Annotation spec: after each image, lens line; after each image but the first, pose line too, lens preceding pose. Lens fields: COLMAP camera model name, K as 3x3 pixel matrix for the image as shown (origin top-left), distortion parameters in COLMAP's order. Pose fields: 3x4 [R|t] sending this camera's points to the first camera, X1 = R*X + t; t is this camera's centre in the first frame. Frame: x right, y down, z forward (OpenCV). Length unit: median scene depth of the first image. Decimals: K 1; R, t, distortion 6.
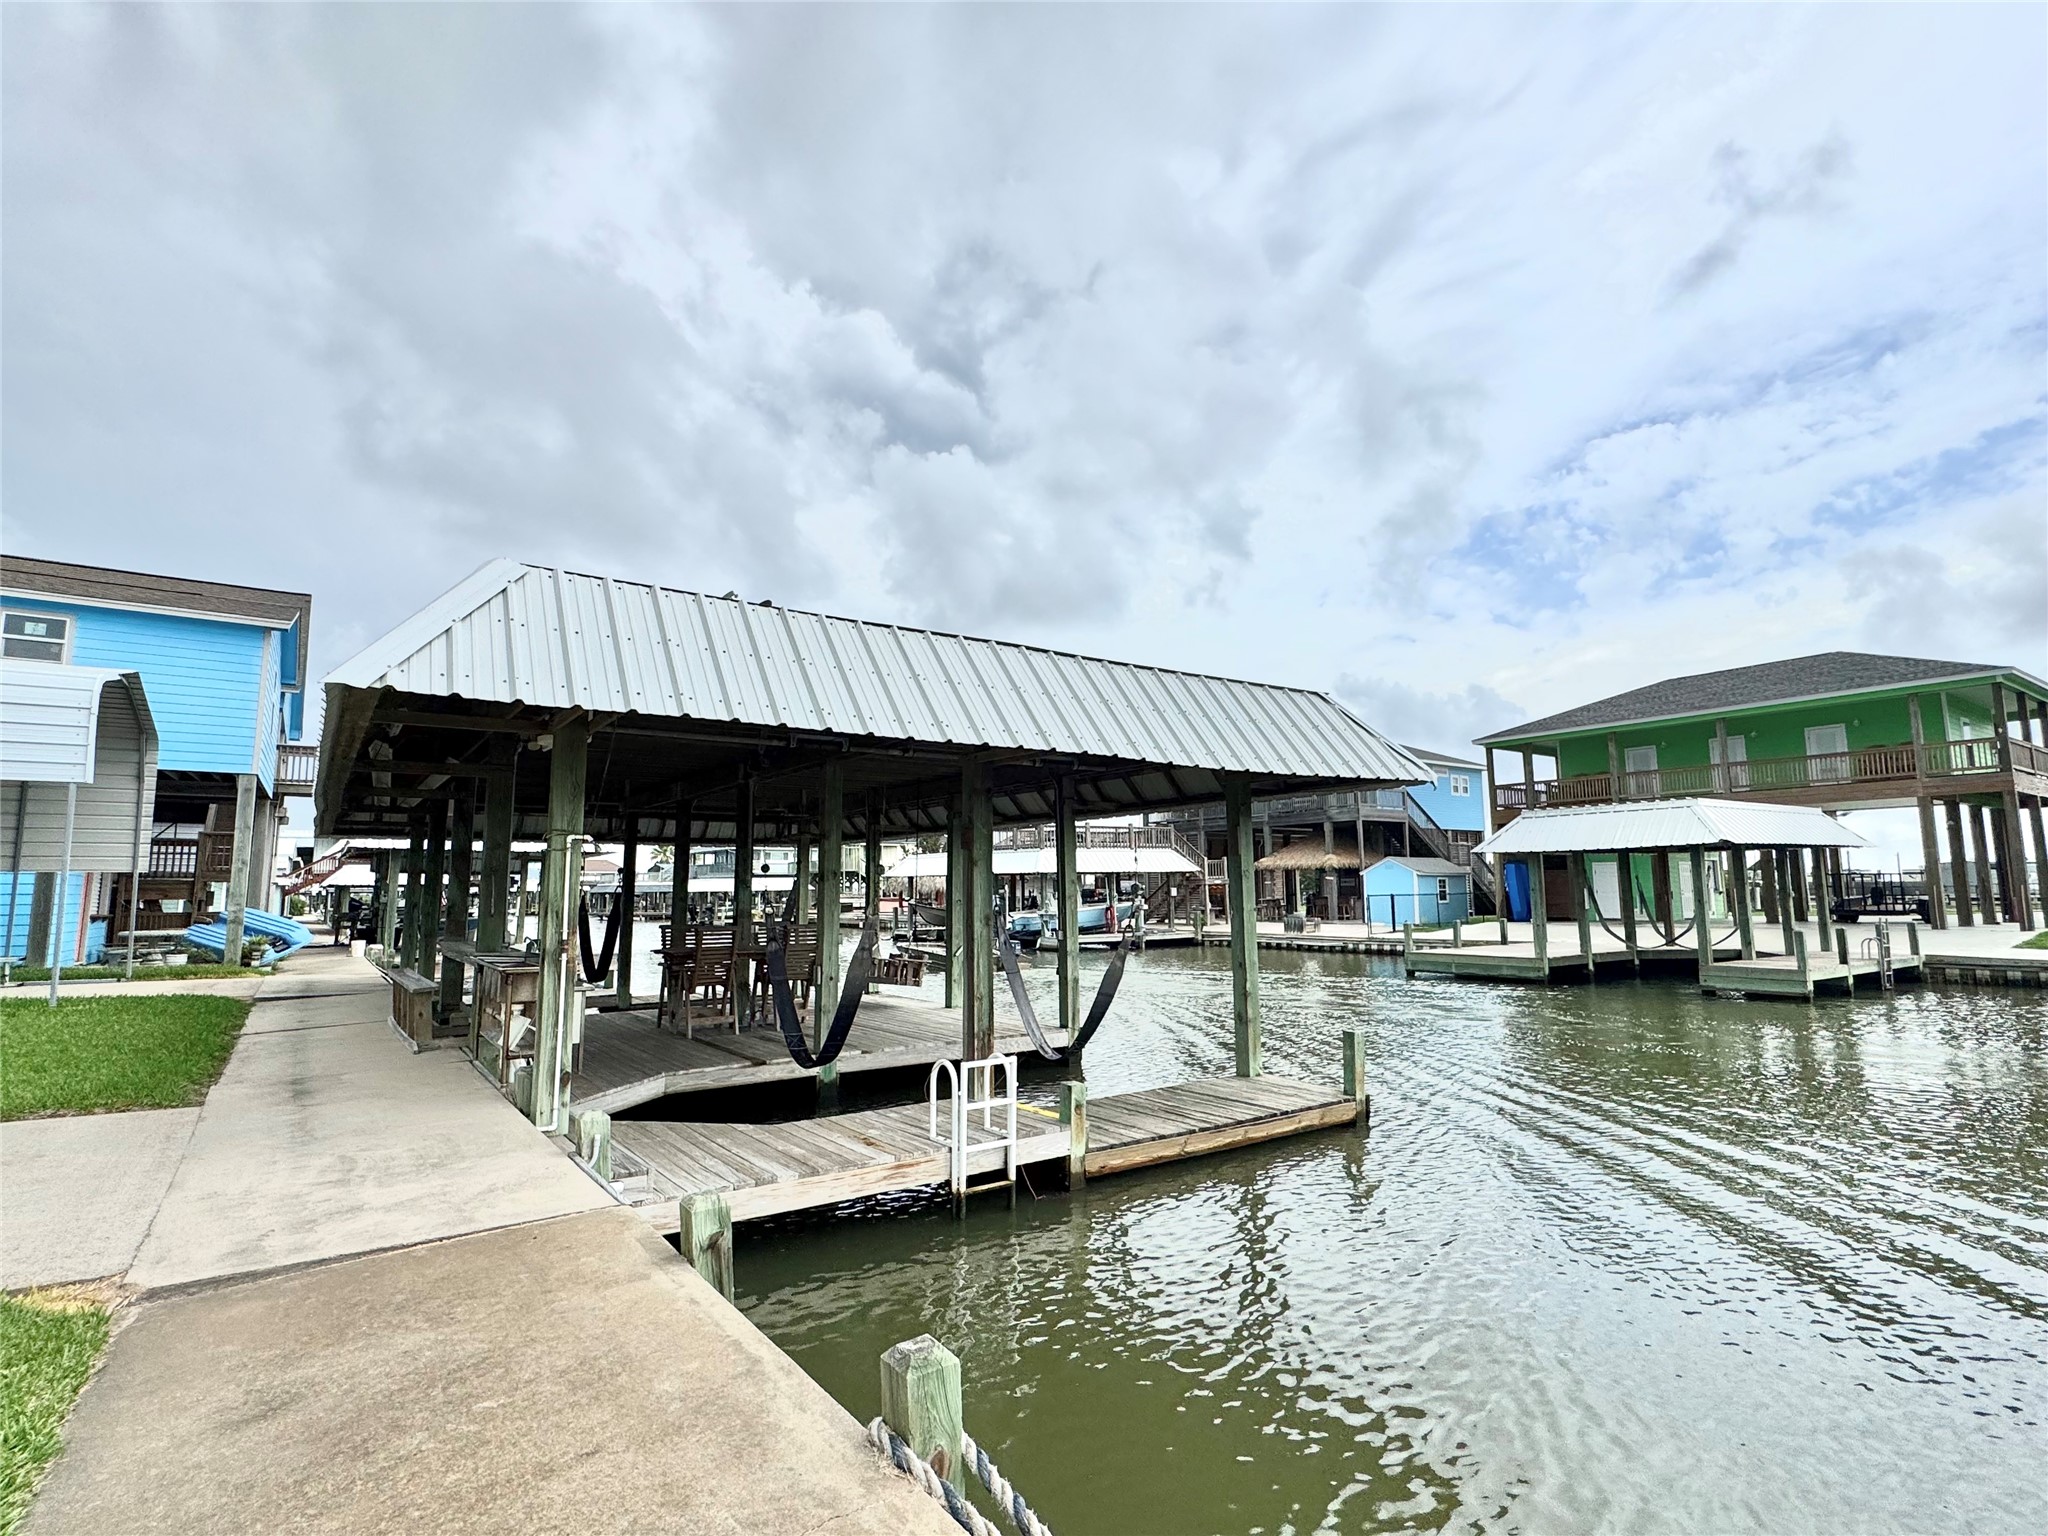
lens RADIAL K [[1010.4, 0, 1036.8], [0, 1010.4, 764.2], [0, 0, 1]] dist [-0.004609, 0.001350]
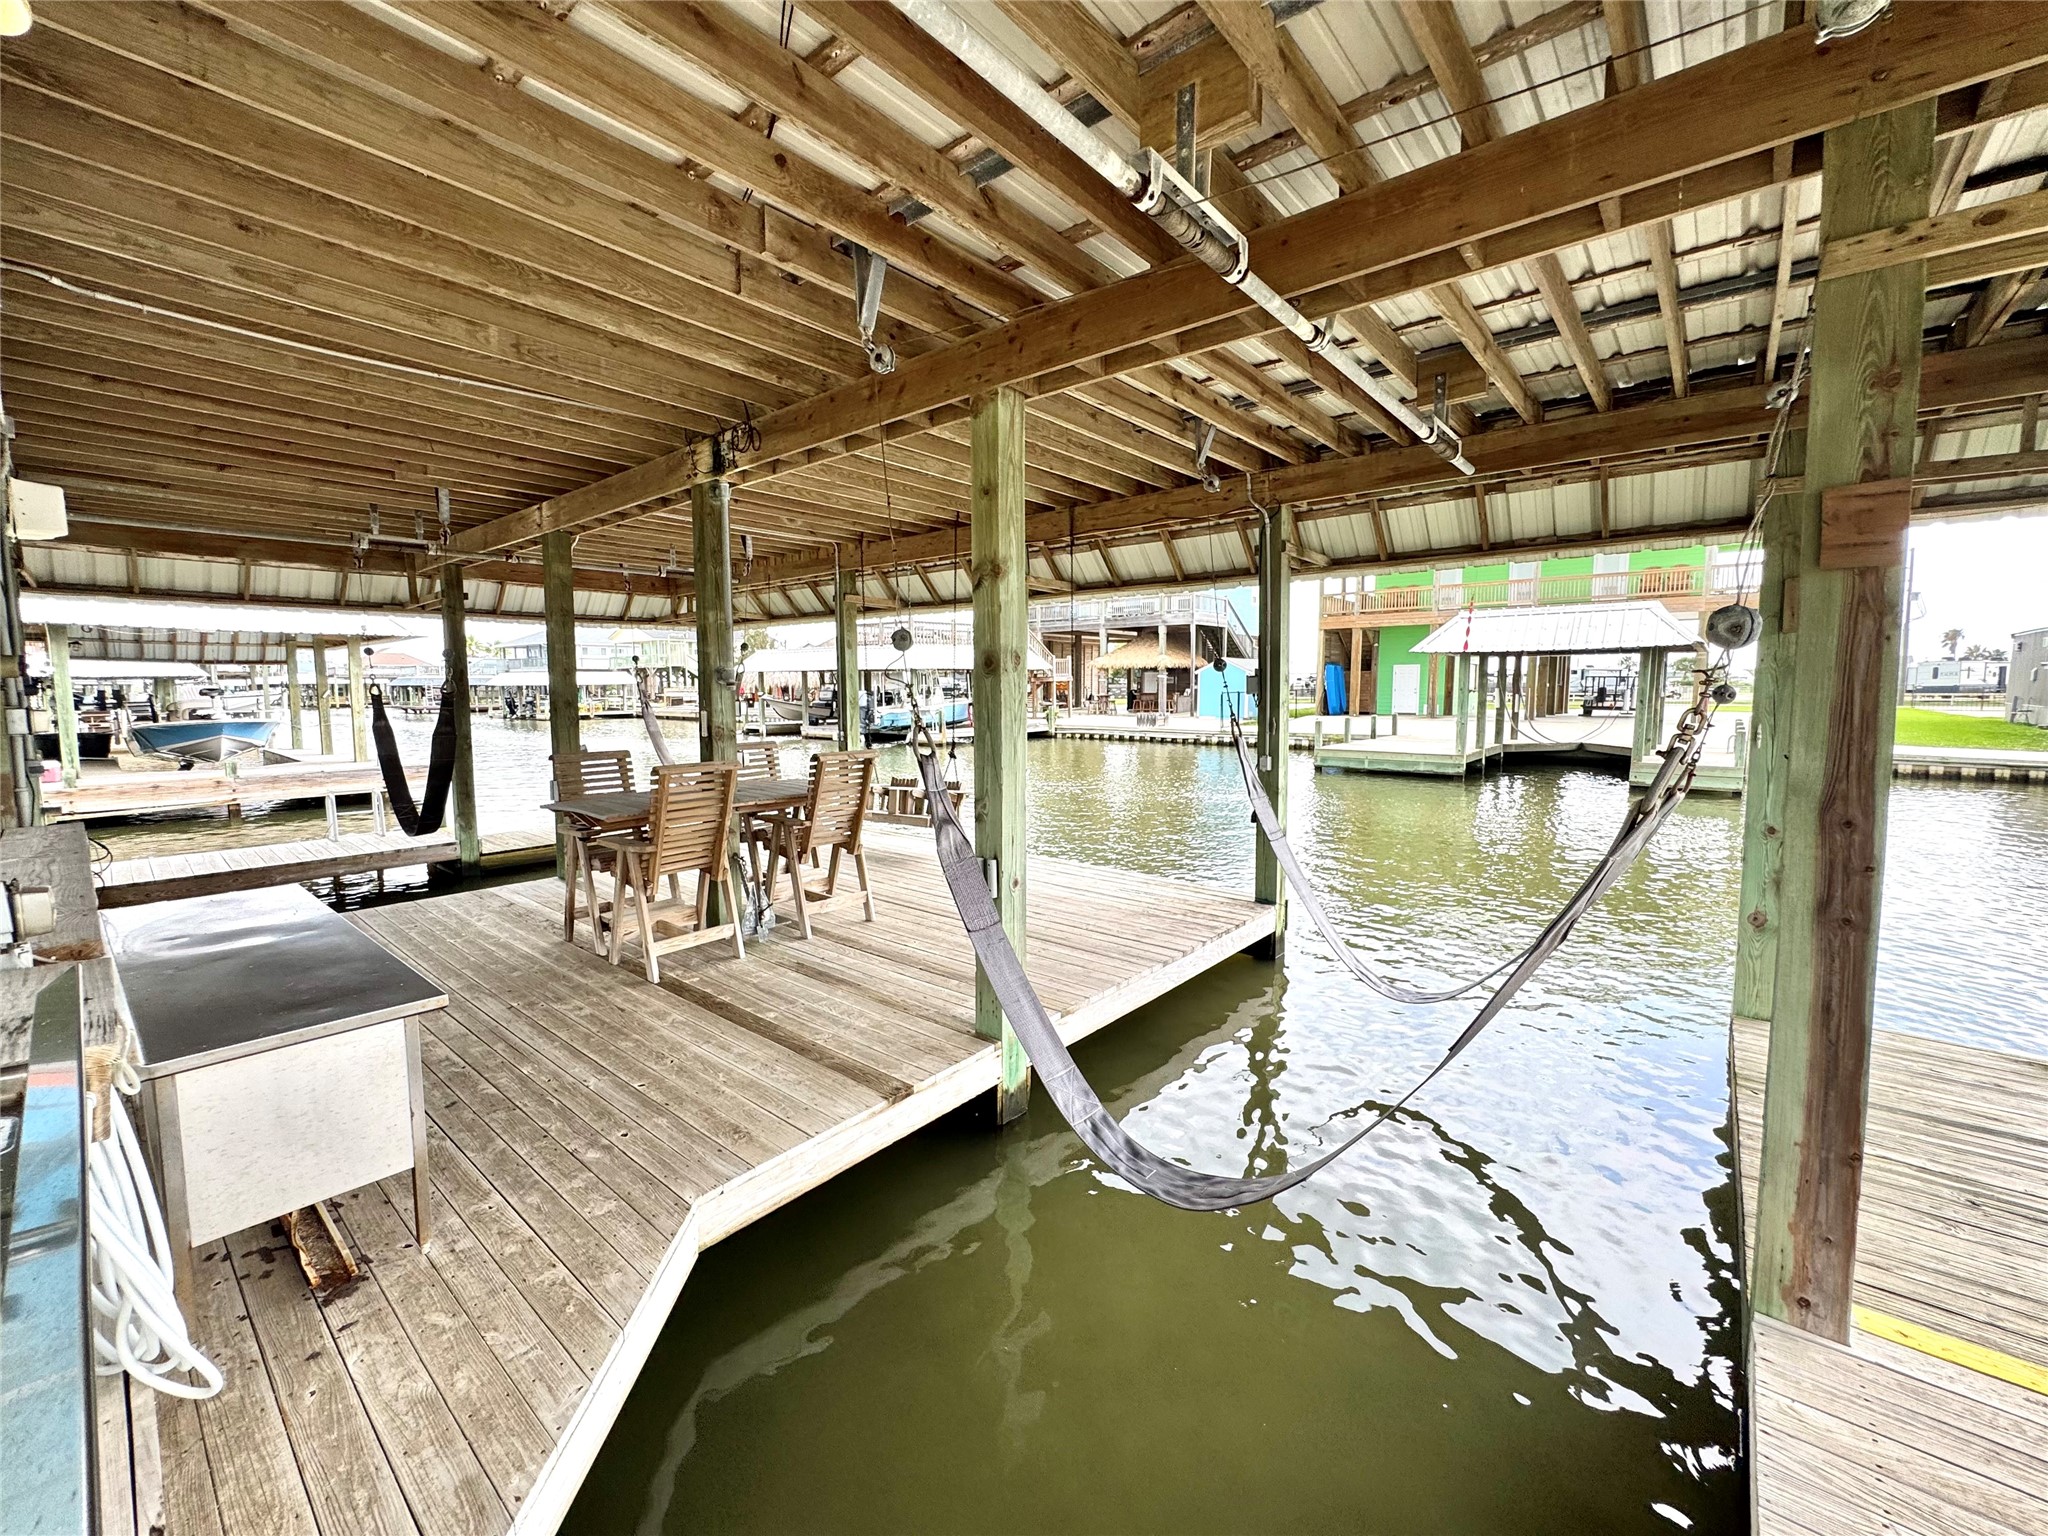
lens RADIAL K [[817.9, 0, 1028.8], [0, 817.9, 763.2], [0, 0, 1]] dist [-0.004006, 0.000321]
pose [[0.969204, -0.018696, 0.245548, -0.217815], [-0.035215, 0.976344, 0.213337, 0.058249], [-0.243728, -0.215414, 0.945618, 0.492507]]
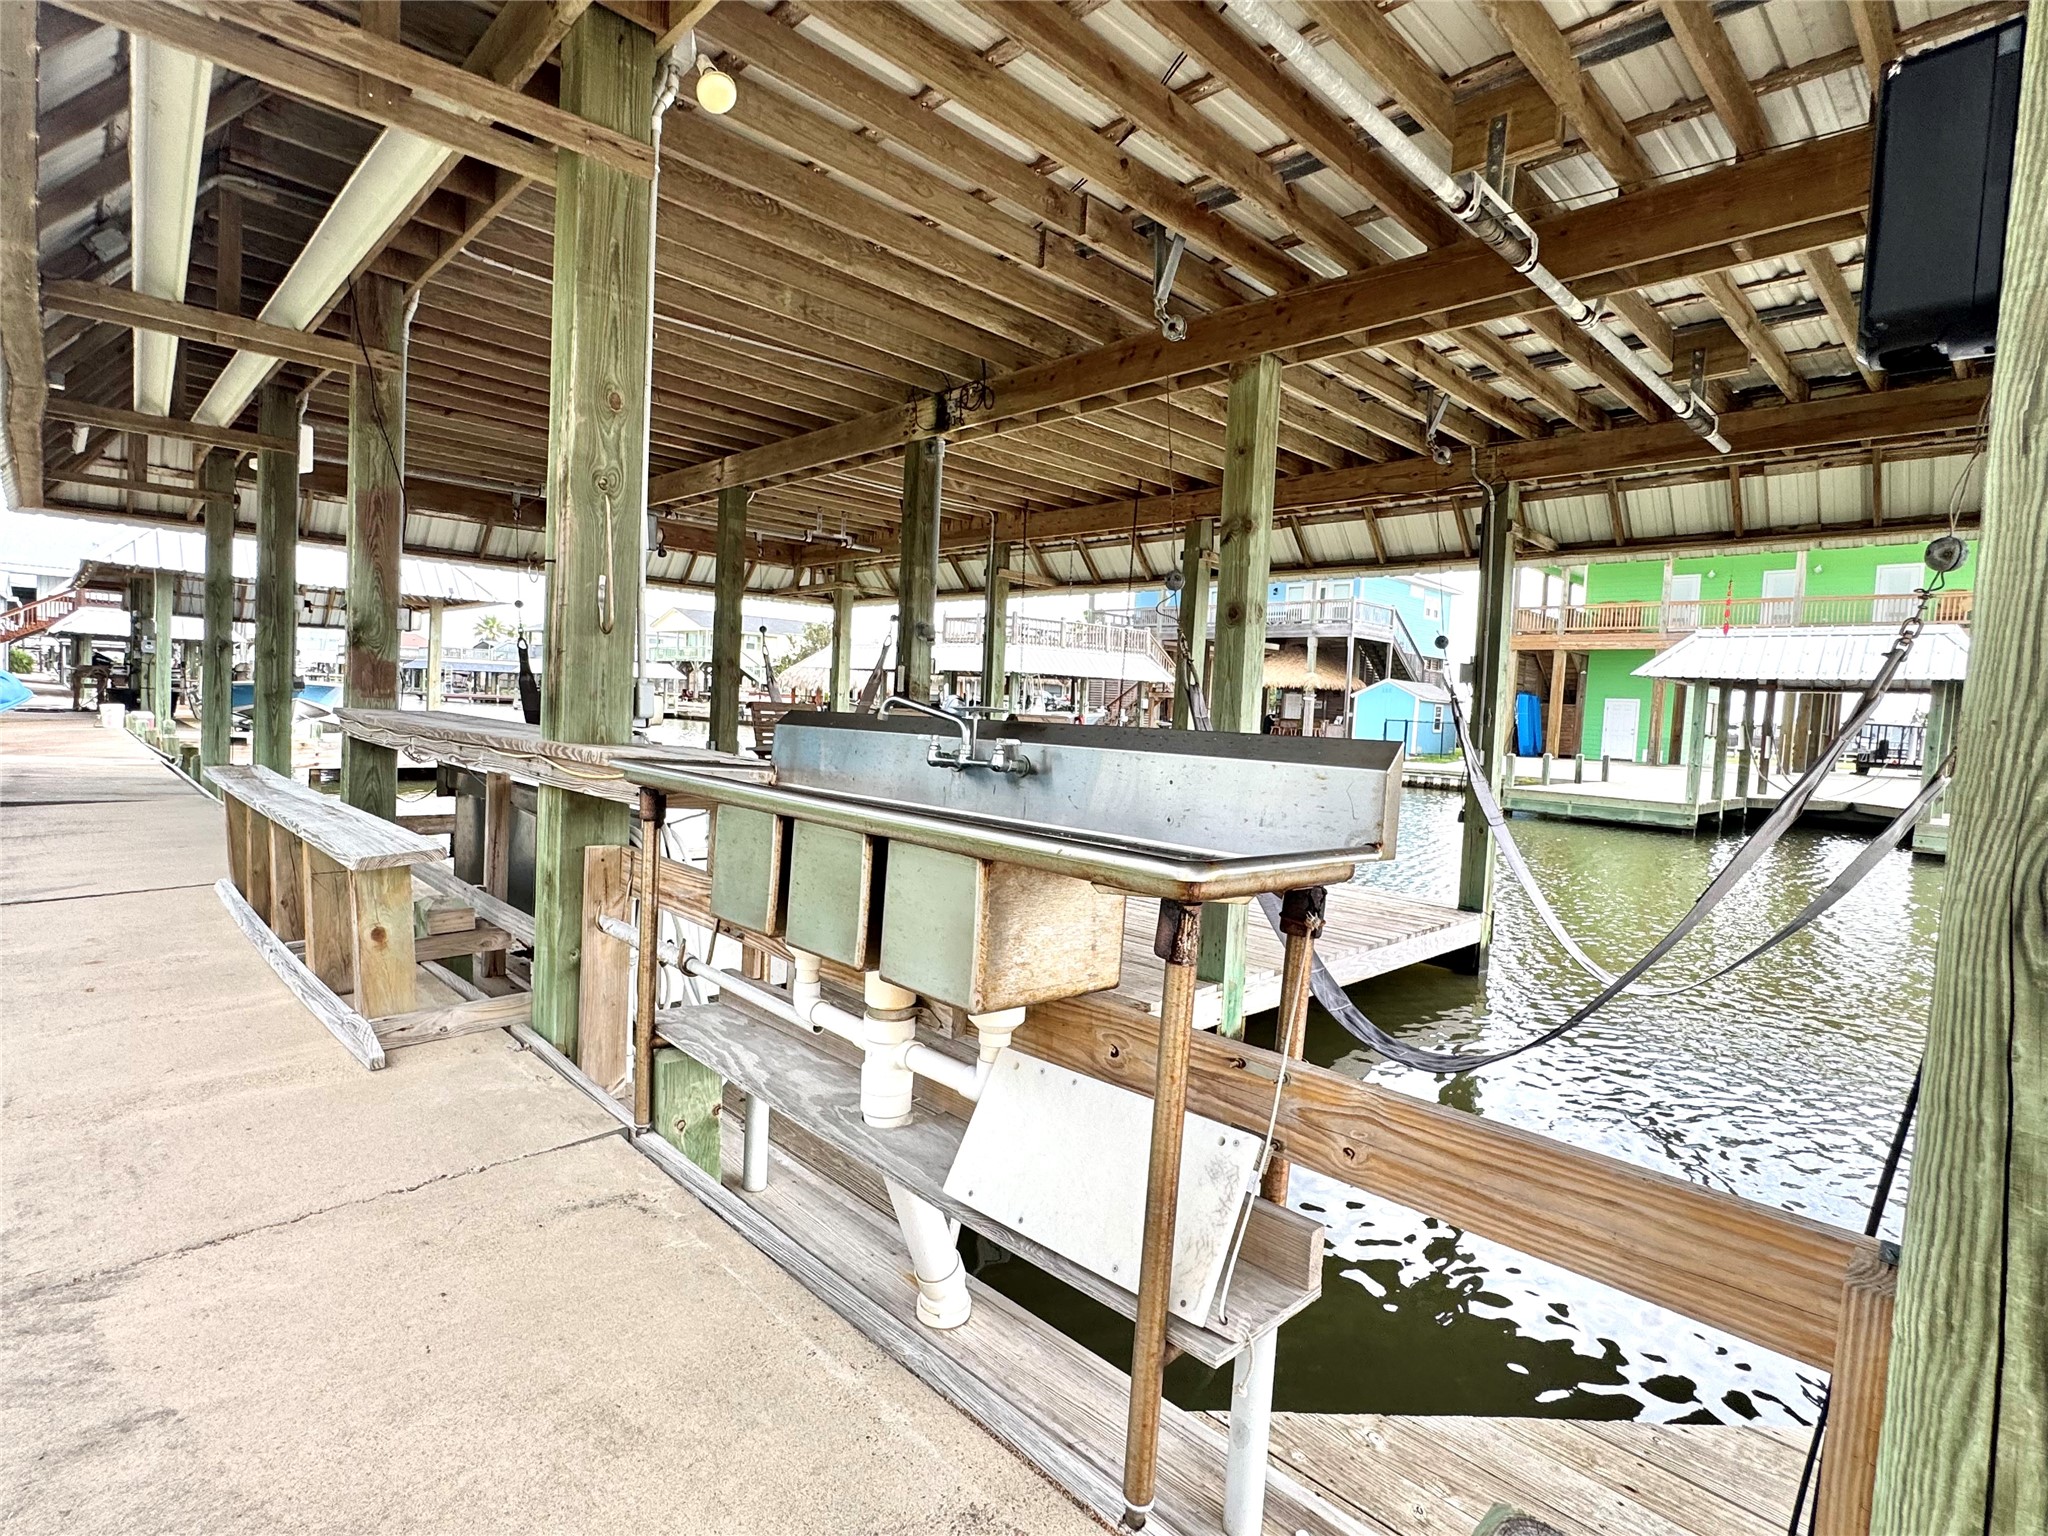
lens RADIAL K [[1010.4, 0, 1029.2], [0, 1010.4, 763.1], [0, 0, 1]] dist [-0.004609, 0.001350]
pose [[0.986714, 0.047762, 0.155290, -0.286013], [-0.075609, 0.980995, 0.178697, 0.078055], [-0.143804, -0.188064, 0.971572, 0.419457]]
